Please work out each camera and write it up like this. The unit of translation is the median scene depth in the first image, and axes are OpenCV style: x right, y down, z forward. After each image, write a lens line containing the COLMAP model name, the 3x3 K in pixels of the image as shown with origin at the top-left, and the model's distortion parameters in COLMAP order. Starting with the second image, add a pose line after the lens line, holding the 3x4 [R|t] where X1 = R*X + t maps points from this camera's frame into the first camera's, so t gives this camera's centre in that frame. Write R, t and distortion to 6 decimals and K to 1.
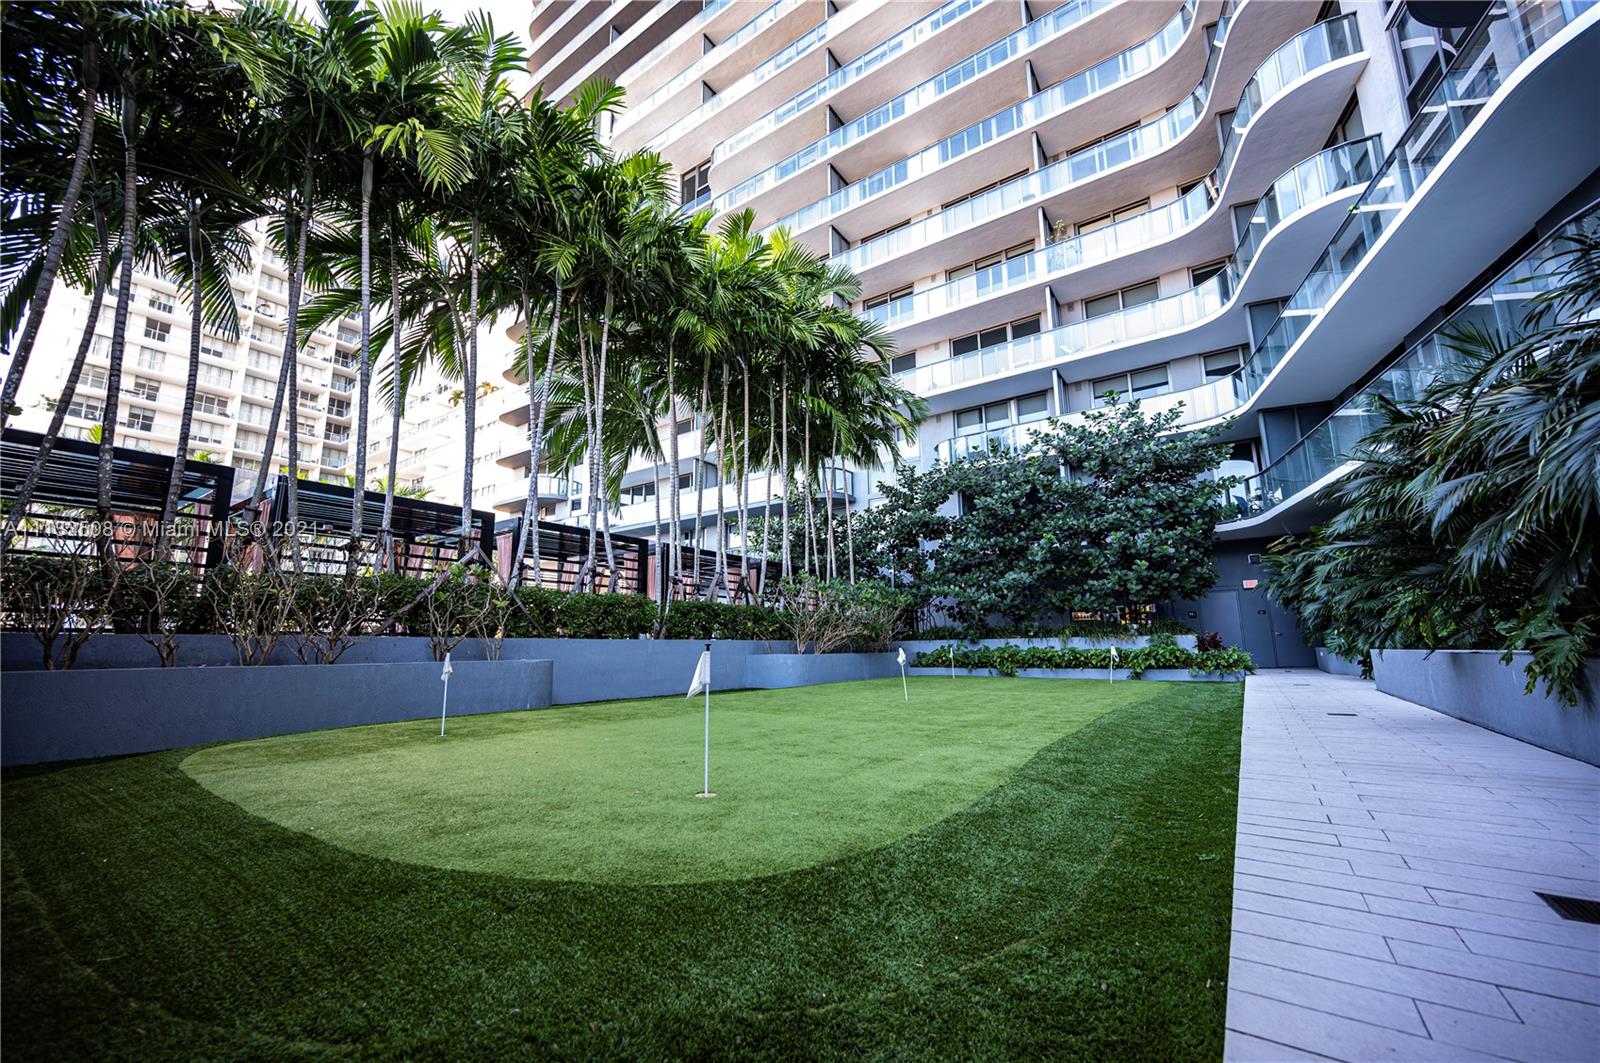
lens RADIAL K [[643.4, 0, 800.6], [0, 643.4, 533.5], [0, 0, 1]] dist [0.001155, 0.000011]
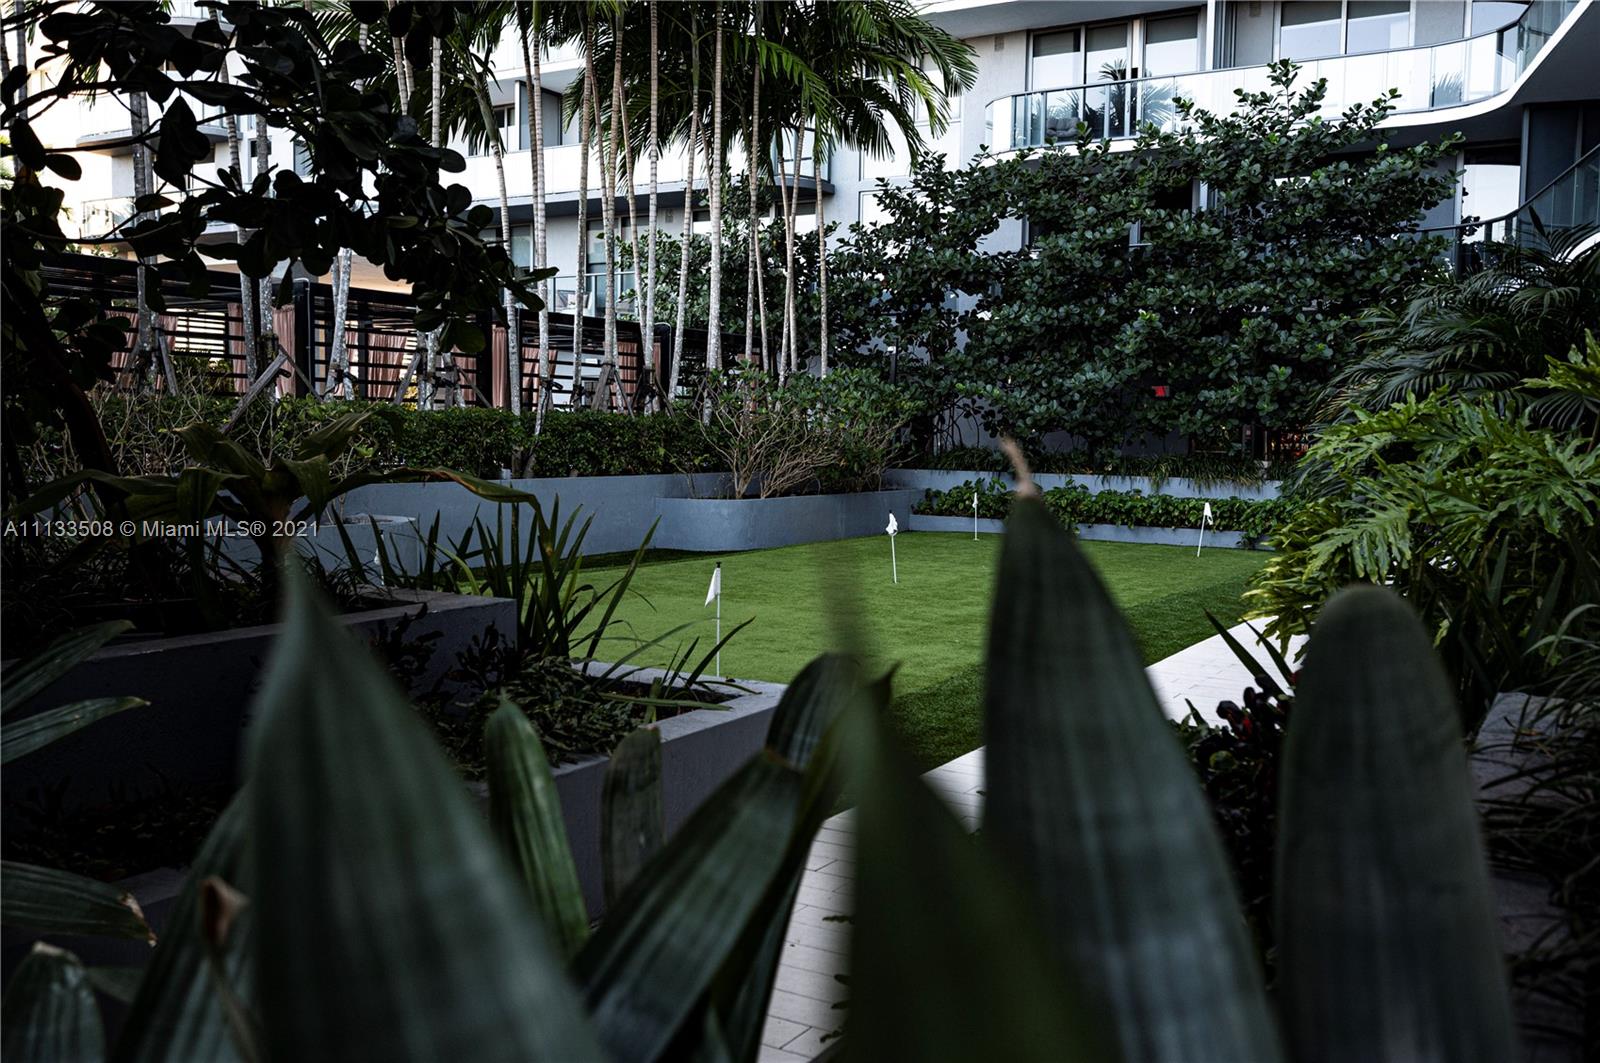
lens RADIAL K [[1362.5, 0, 800.0], [0, 1362.5, 531.5], [0, 0, 1]] dist [-0.003486, 0.002051]
pose [[0.997039, 0.022680, 0.073477, -0.032044], [-0.039958, 0.969192, 0.243043, -0.089656], [-0.065701, -0.245259, 0.967229, -0.256887]]
